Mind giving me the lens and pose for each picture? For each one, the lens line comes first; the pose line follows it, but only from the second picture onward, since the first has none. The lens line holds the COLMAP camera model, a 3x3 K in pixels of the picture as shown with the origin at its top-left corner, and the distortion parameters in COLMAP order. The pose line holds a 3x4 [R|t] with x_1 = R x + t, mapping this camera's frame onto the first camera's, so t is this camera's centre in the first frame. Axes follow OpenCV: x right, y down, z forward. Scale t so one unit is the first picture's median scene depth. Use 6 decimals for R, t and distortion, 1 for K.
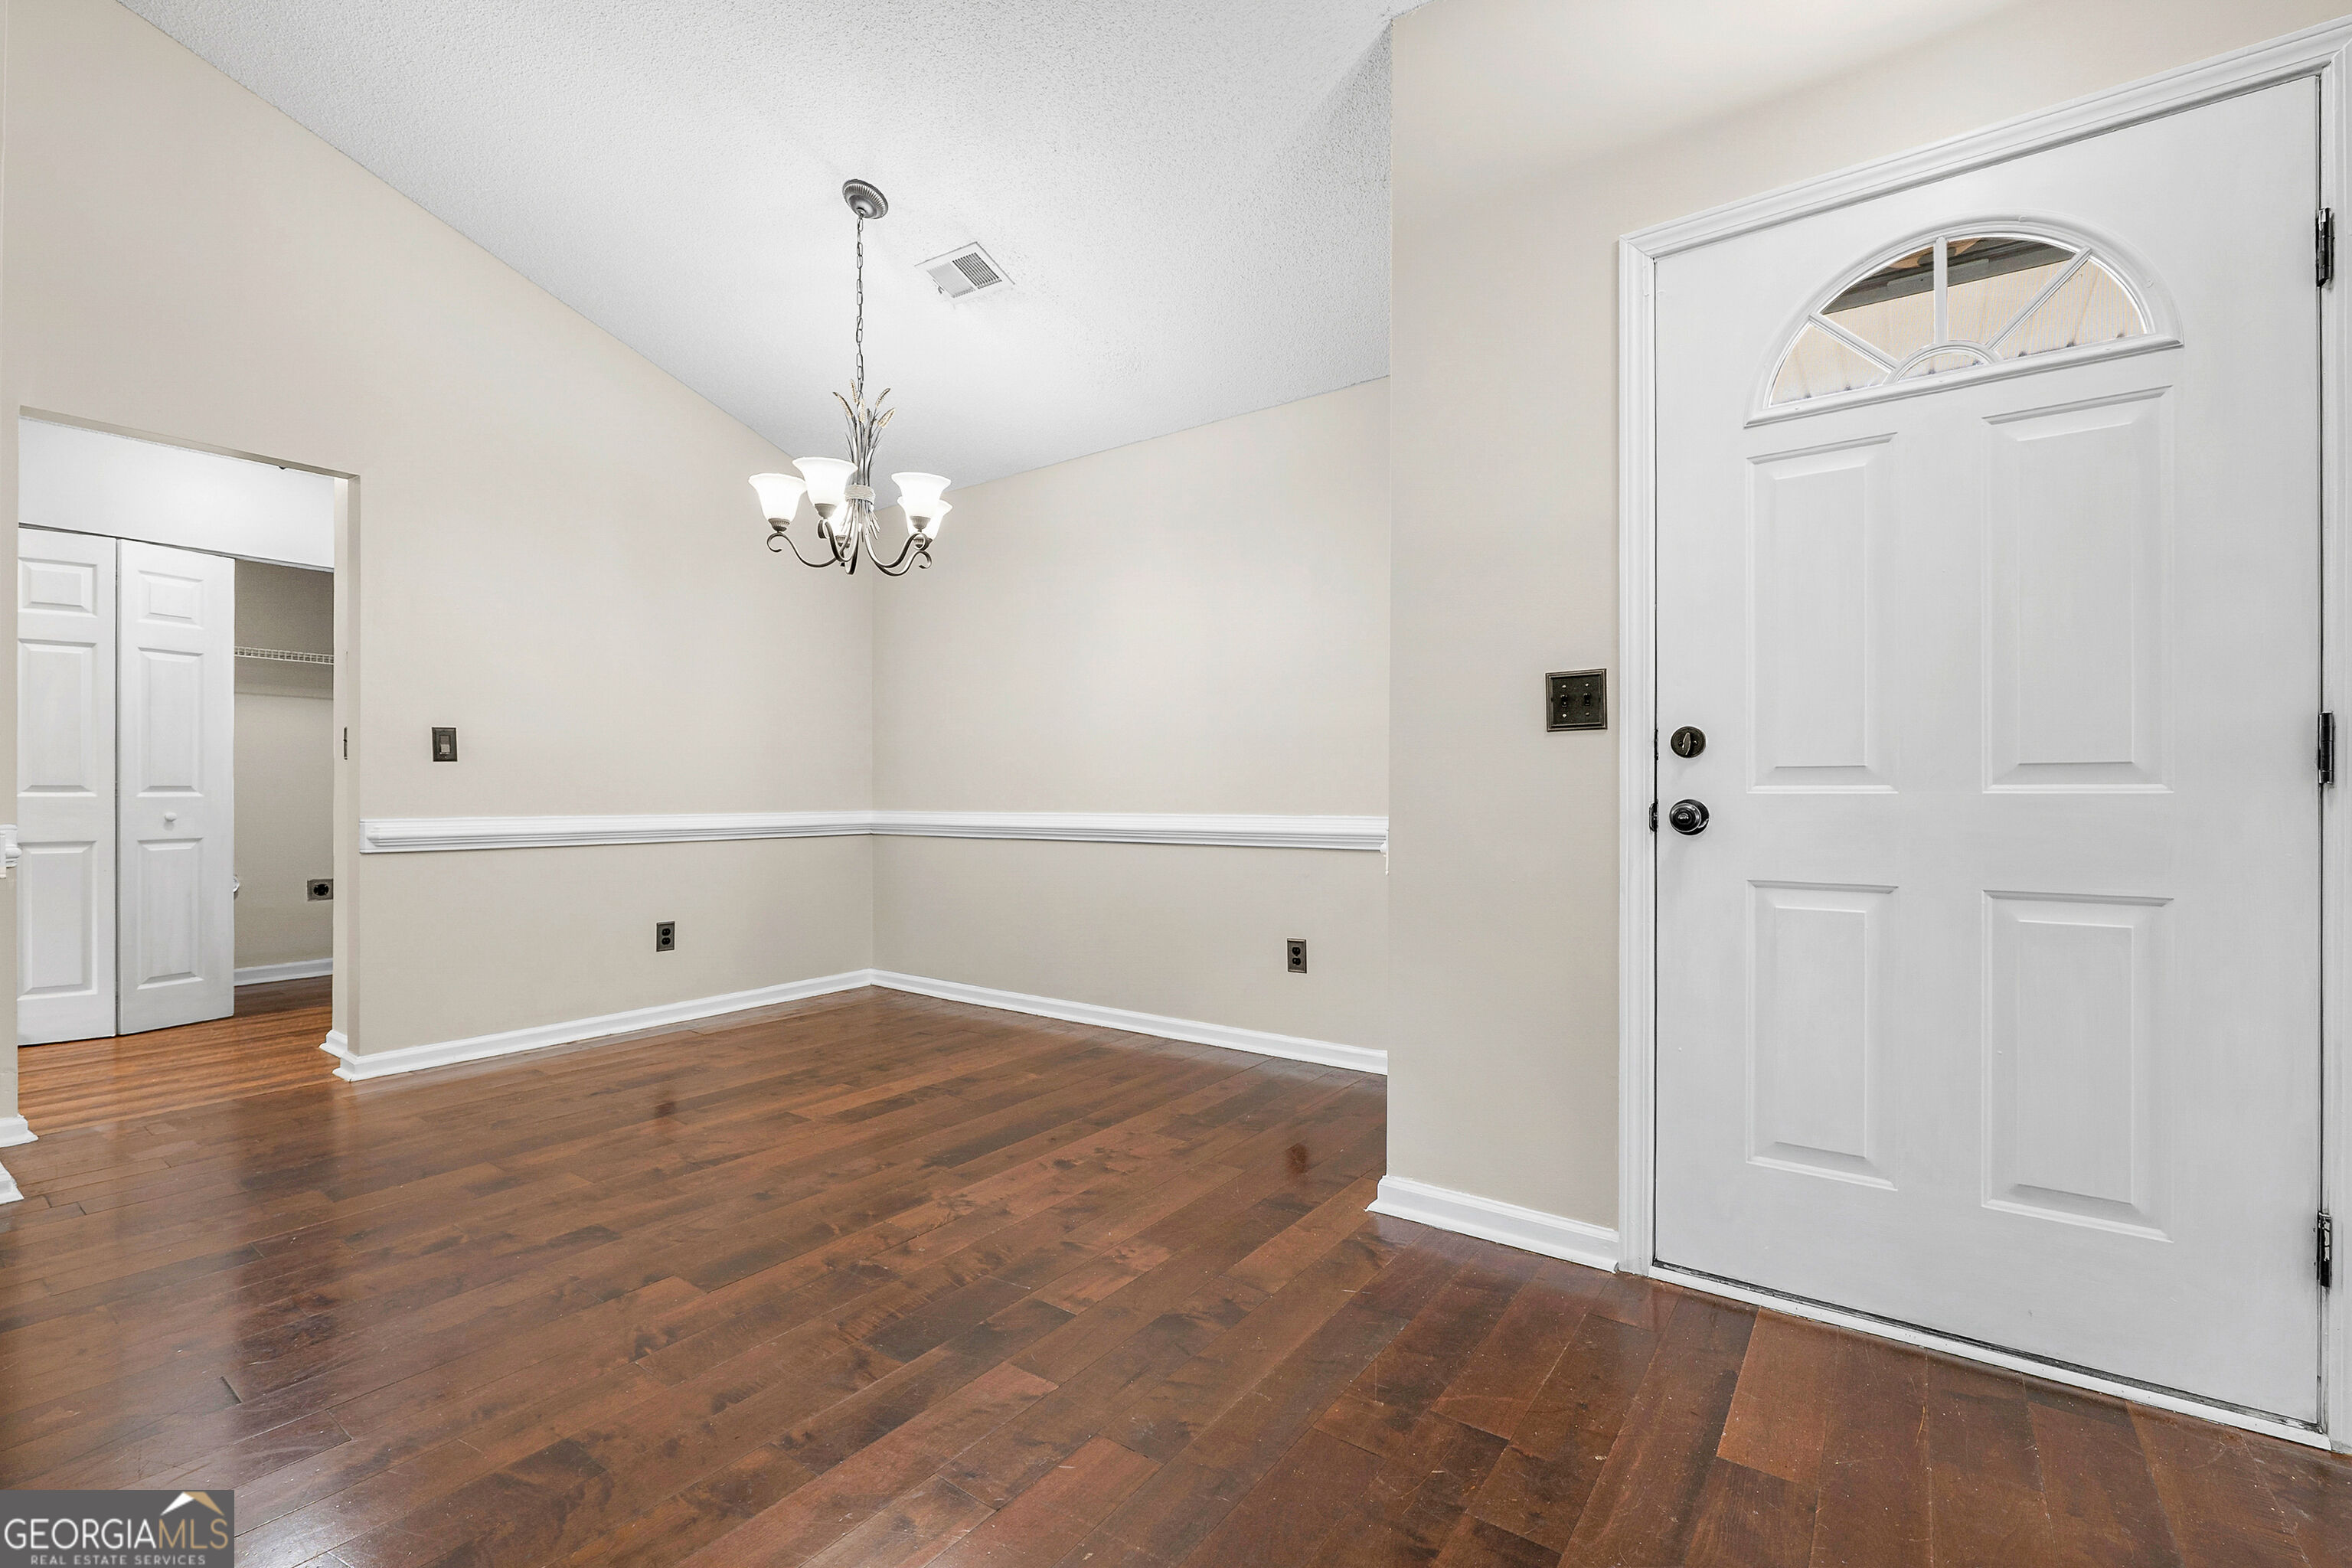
lens RADIAL K [[1010.4, 0, 1167.1], [0, 1010.4, 796.0], [0, 0, 1]] dist [-0.001791, -0.000402]
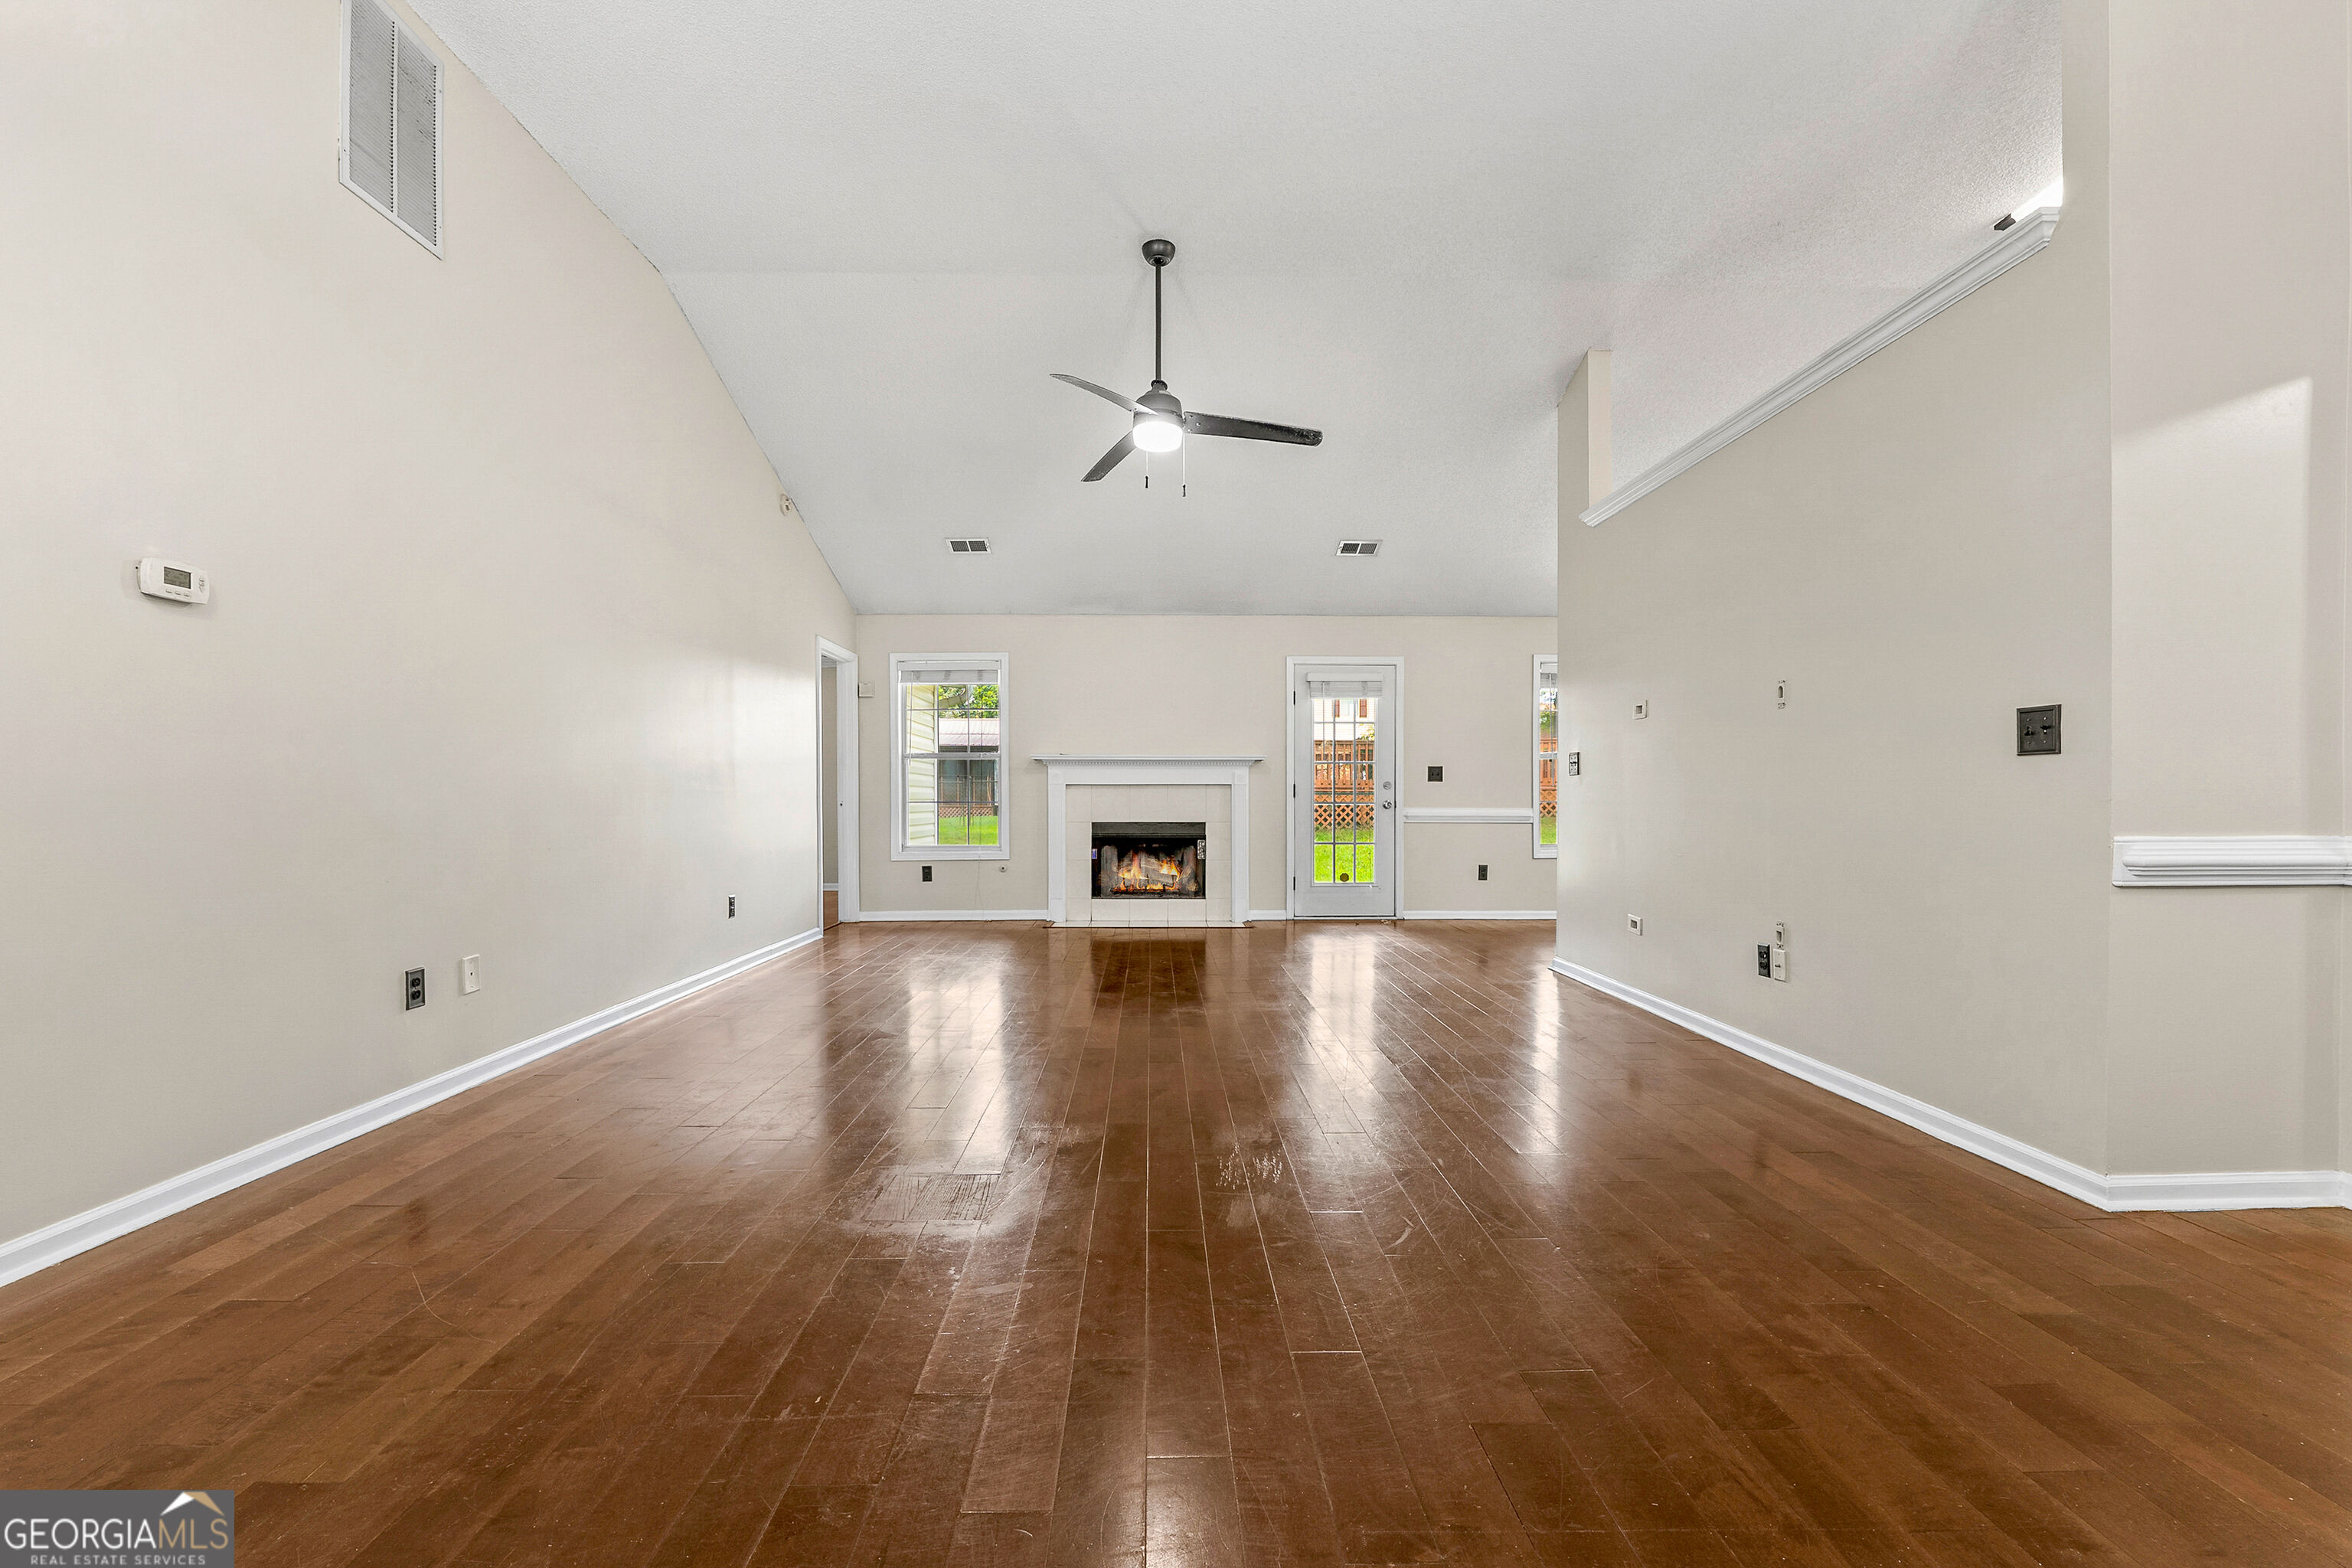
lens RADIAL K [[968.5, 0, 1167.5], [0, 968.5, 807.9], [0, 0, 1]] dist [-0.003160, -0.000384]
pose [[-0.792782, 0.007831, -0.609454, 0.151923], [0.000399, 0.999924, 0.012328, -0.006276], [0.609505, 0.009530, -0.792725, 1.083070]]
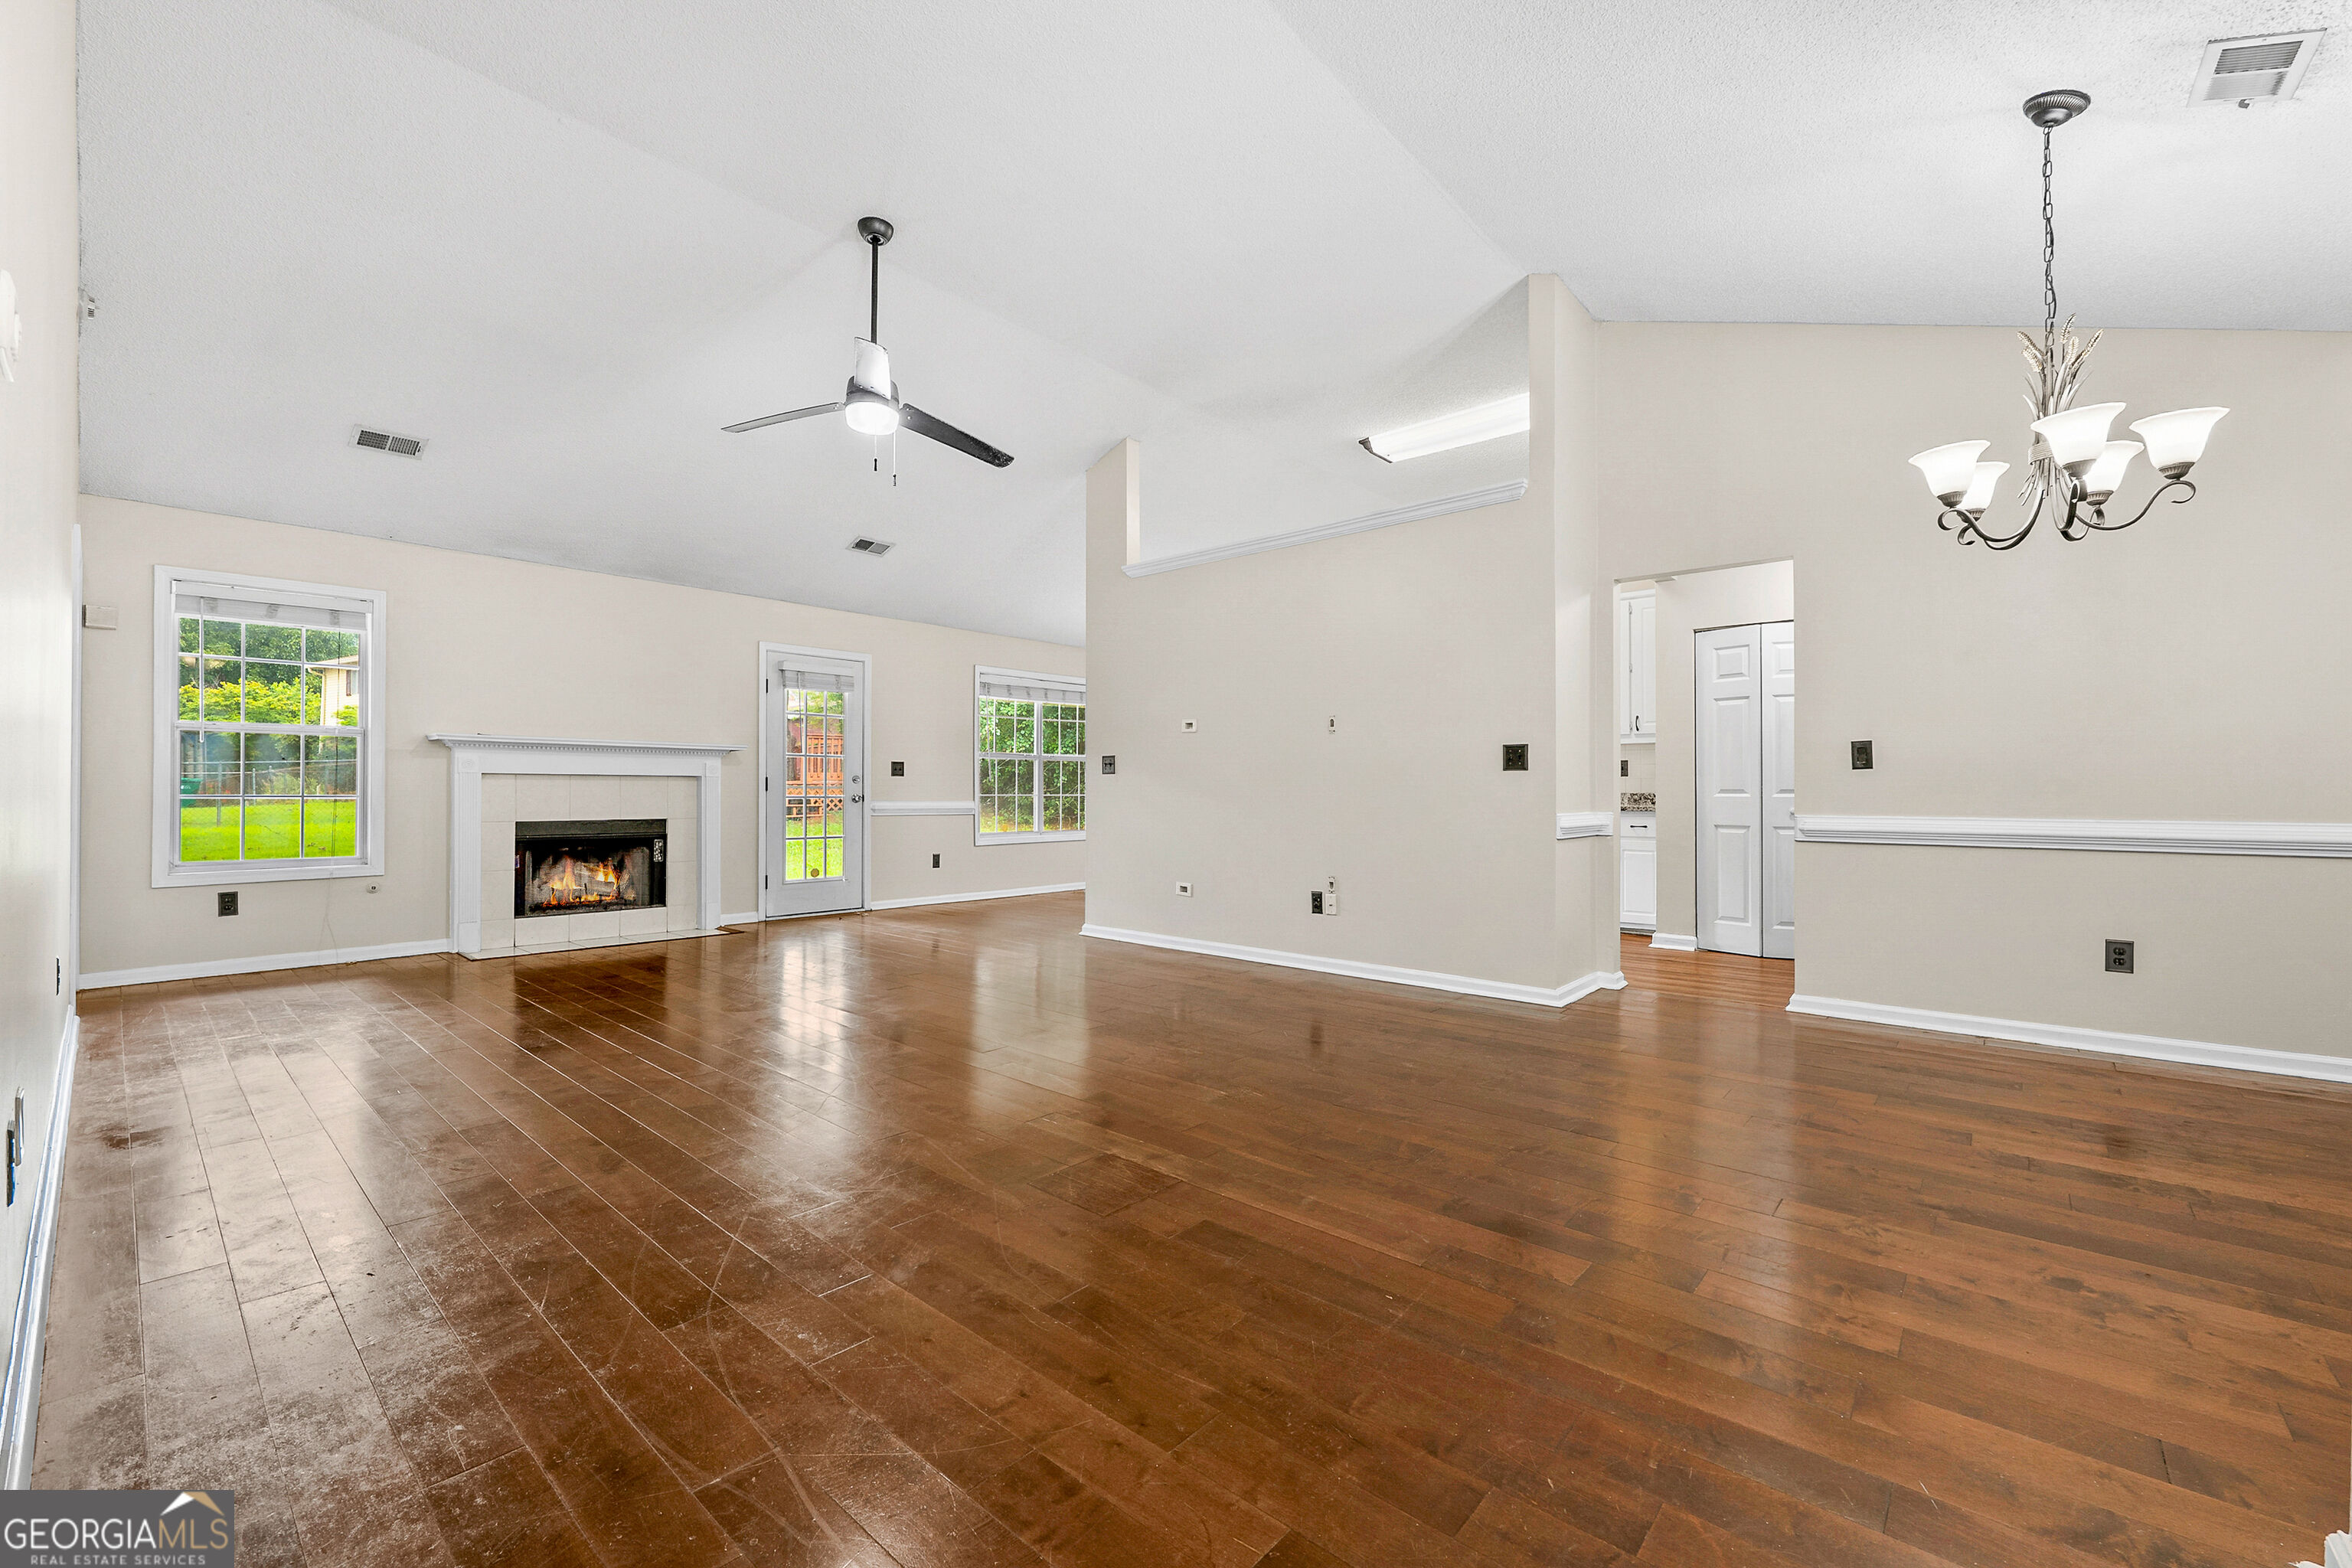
lens RADIAL K [[959.1, 0, 1172.0], [0, 959.1, 789.6], [0, 0, 1]] dist [-0.010041, -0.000203]
pose [[-0.090627, -0.002214, -0.995882, 0.681862], [-0.004261, 0.999989, -0.001835, -0.005956], [0.995876, 0.004077, -0.090635, 0.391804]]
